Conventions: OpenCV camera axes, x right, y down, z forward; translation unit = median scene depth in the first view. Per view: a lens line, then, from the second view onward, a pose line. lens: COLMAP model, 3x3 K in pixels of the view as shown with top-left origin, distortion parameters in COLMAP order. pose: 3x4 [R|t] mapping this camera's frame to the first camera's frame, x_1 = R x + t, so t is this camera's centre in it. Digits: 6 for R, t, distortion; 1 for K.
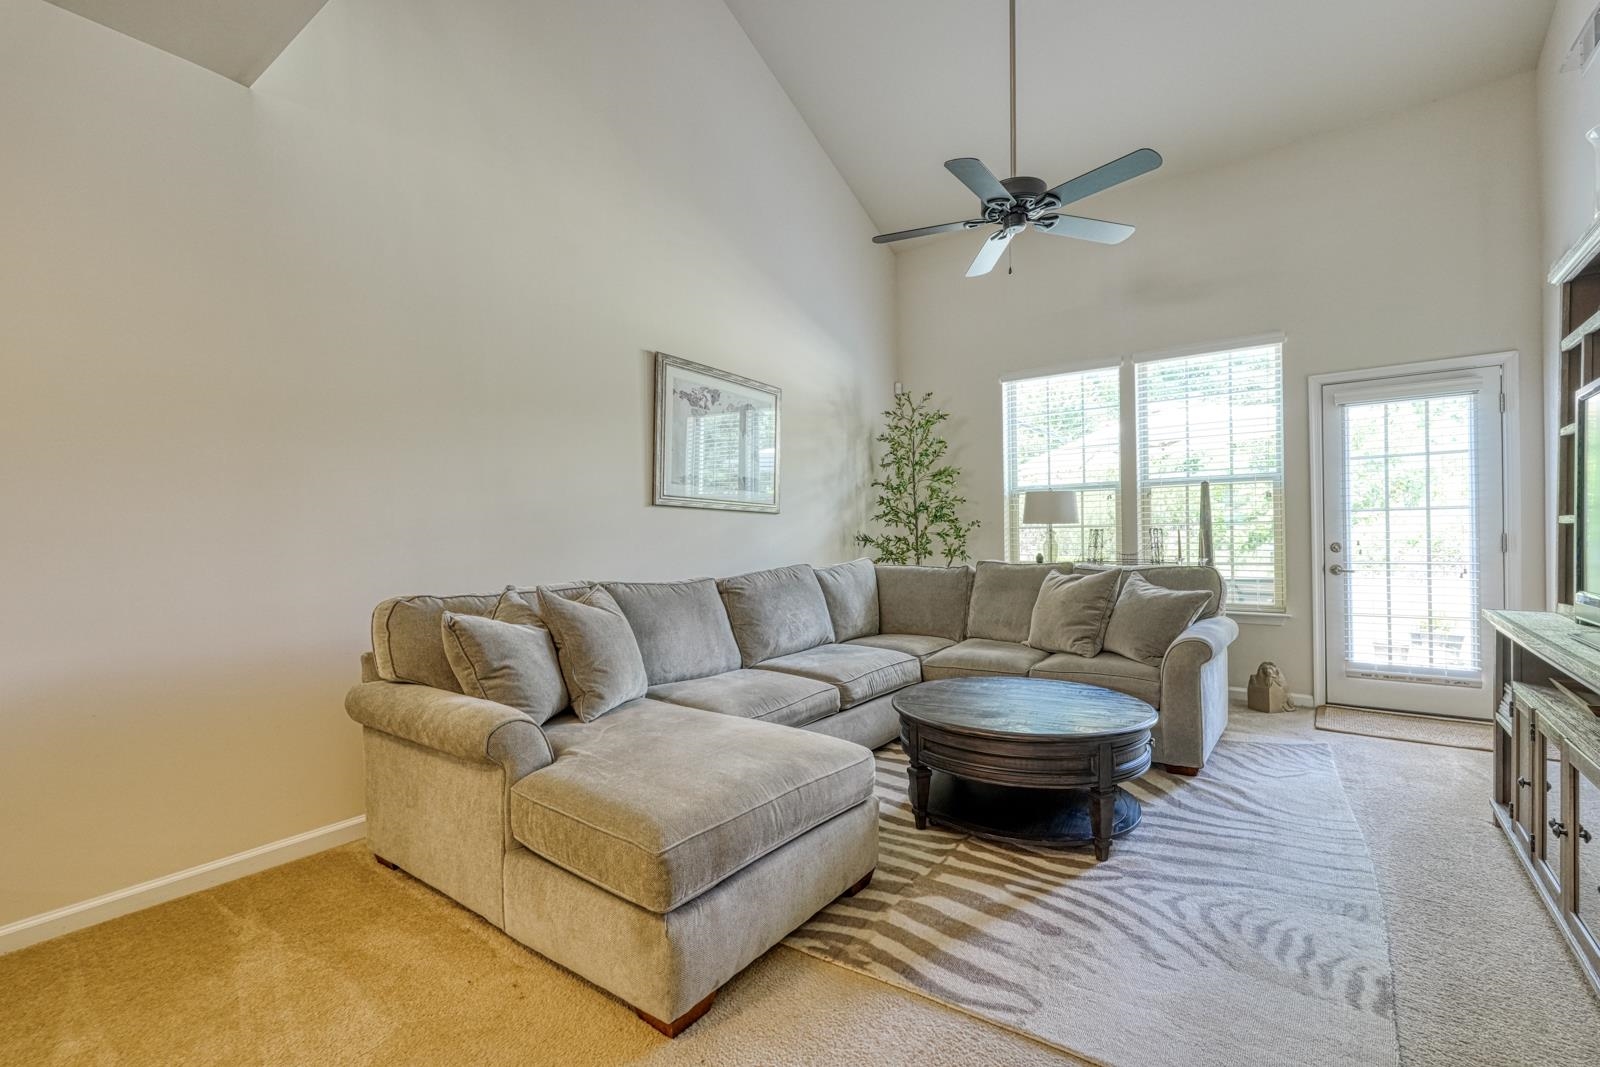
lens RADIAL K [[704.2, 0, 797.3], [0, 704.2, 534.3], [0, 0, 1]] dist [0.000911, -0.000092]
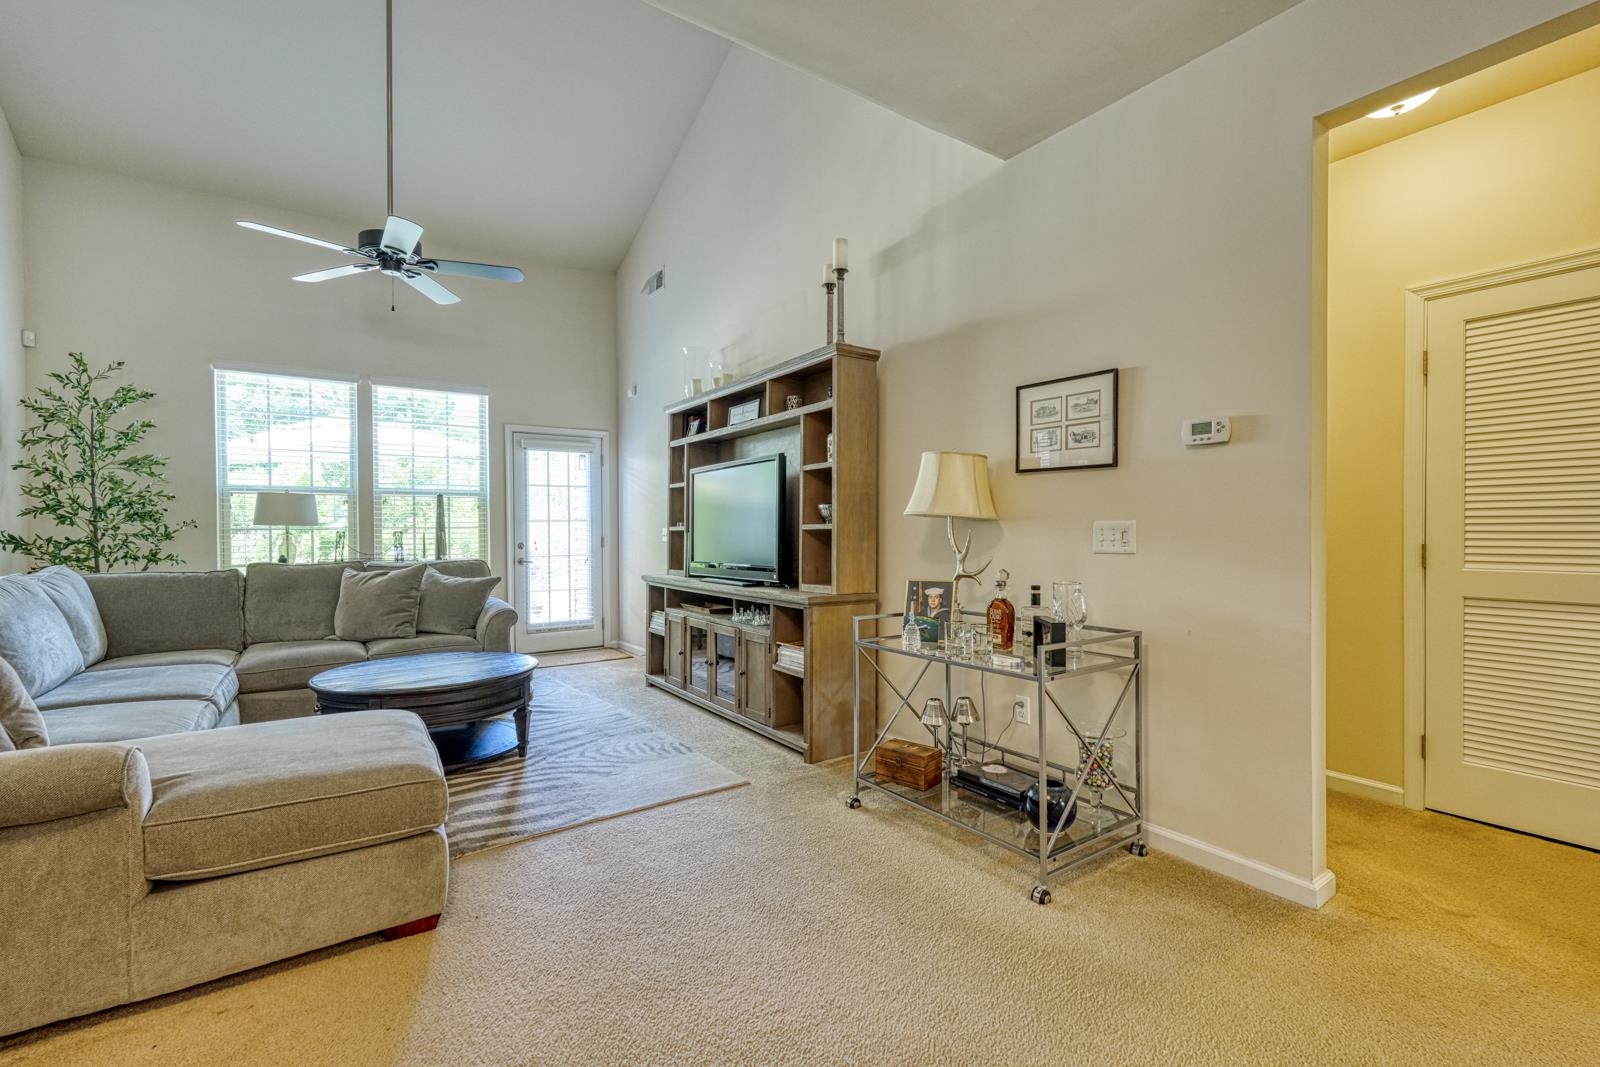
lens RADIAL K [[704.2, 0, 802.6], [0, 704.2, 537.6], [0, 0, 1]] dist [0.000911, -0.000092]
pose [[0.320698, 0.002575, 0.947178, -0.480430], [0.000820, 0.999995, -0.002996, 0.007702], [-0.947181, 0.001737, 0.320694, -0.013015]]
